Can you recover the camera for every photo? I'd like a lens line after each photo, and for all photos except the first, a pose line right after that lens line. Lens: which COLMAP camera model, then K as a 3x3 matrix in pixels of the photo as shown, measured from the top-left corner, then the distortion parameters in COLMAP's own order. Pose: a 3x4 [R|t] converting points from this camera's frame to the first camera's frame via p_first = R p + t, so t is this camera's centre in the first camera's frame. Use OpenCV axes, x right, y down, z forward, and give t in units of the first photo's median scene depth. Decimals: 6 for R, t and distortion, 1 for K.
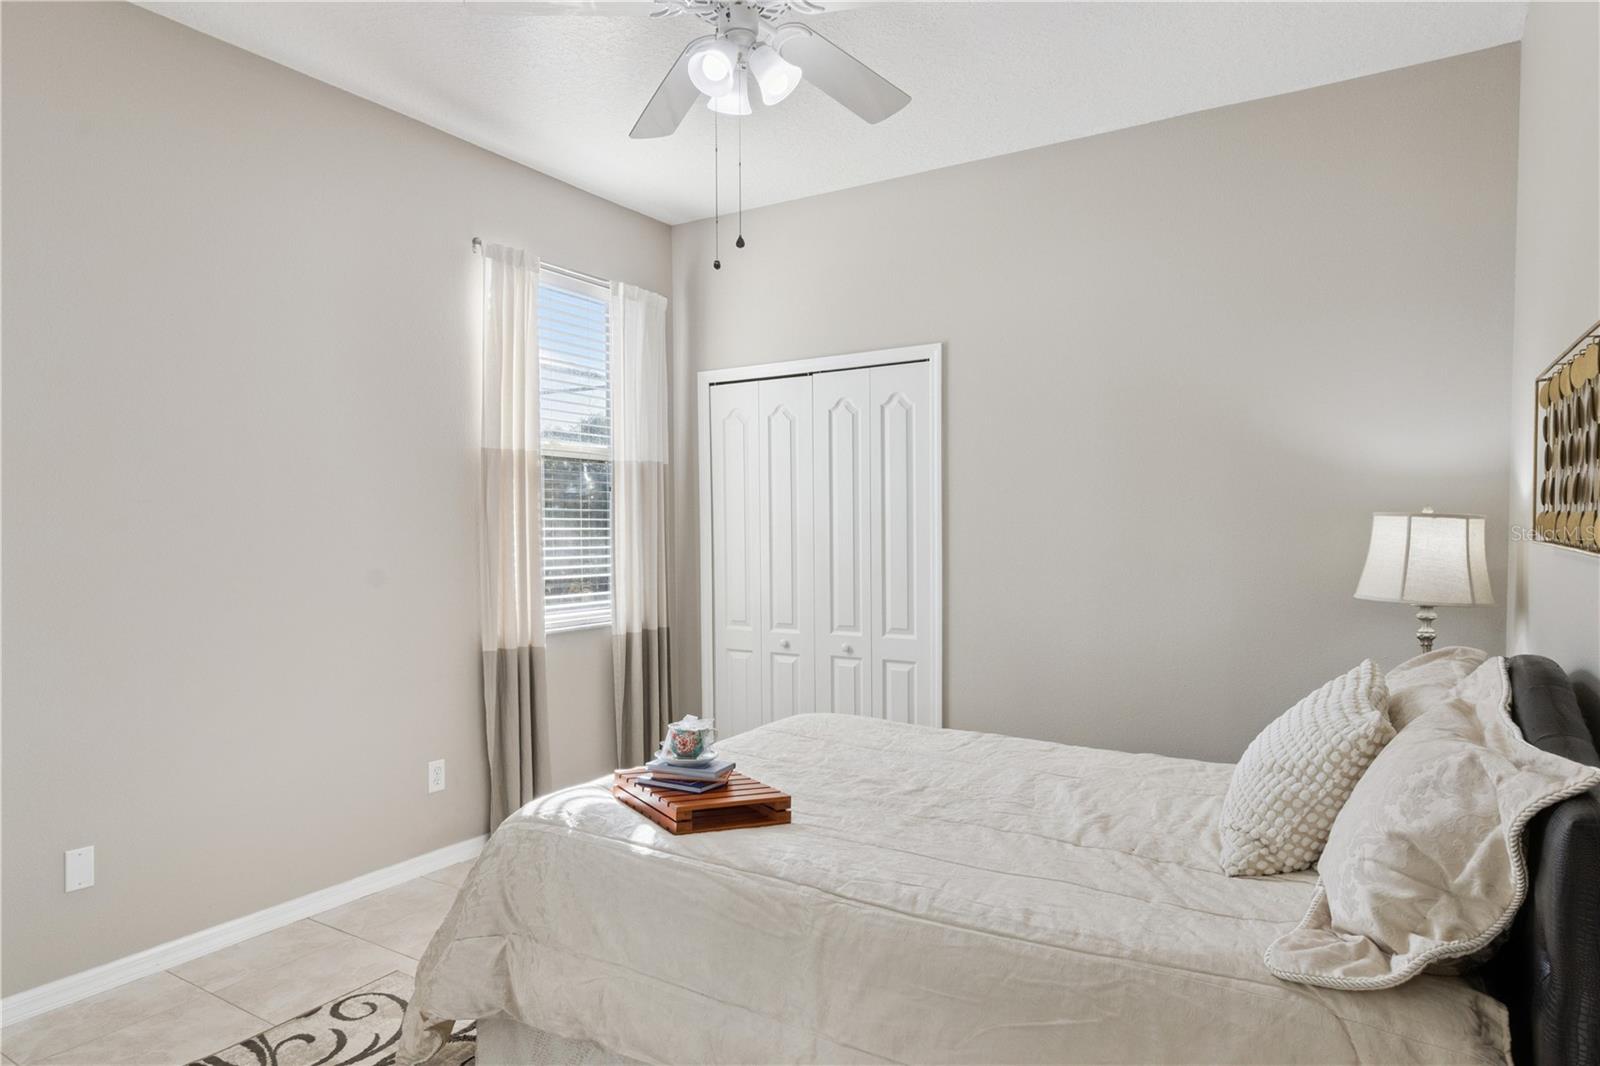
lens RADIAL K [[939.0, 0, 797.6], [0, 939.0, 564.3], [0, 0, 1]] dist [-0.001571, -0.000398]
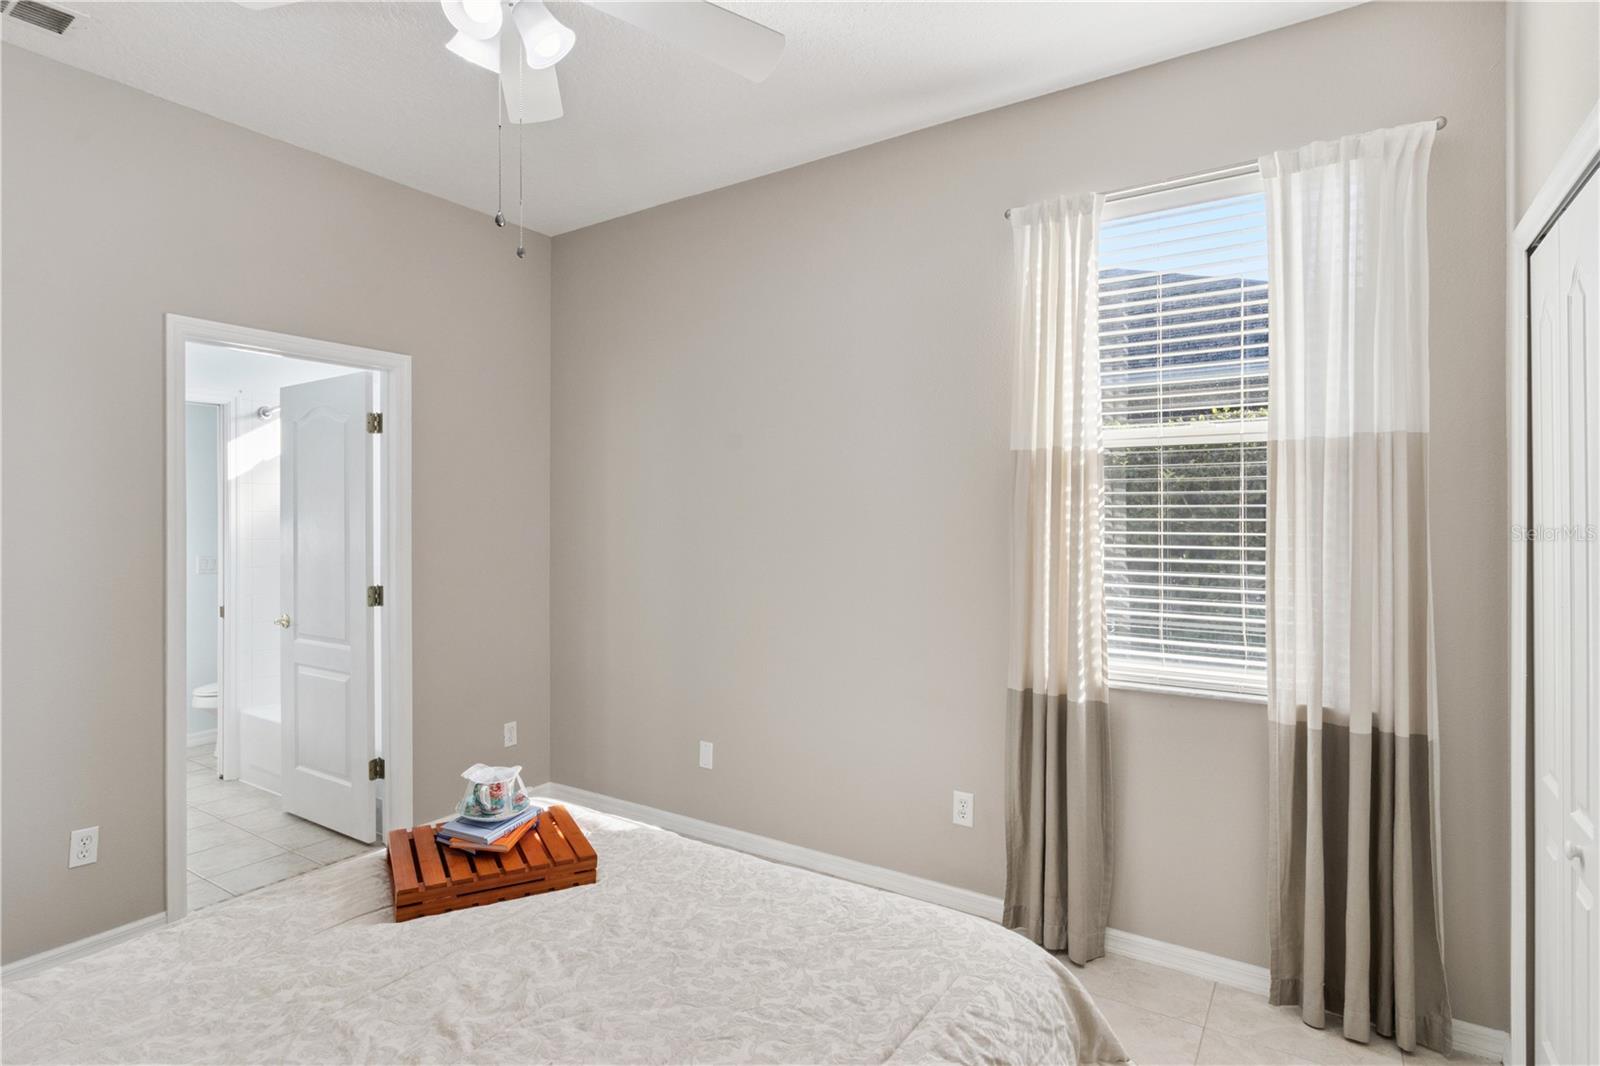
lens RADIAL K [[825.8, 0, 793.9], [0, 825.8, 523.3], [0, 0, 1]] dist [-0.001599, -0.000301]
pose [[-0.031806, 0.007610, -0.999465, 0.440694], [-0.034524, 0.999366, 0.008708, -0.059463], [0.998898, 0.034782, -0.031523, 0.852148]]
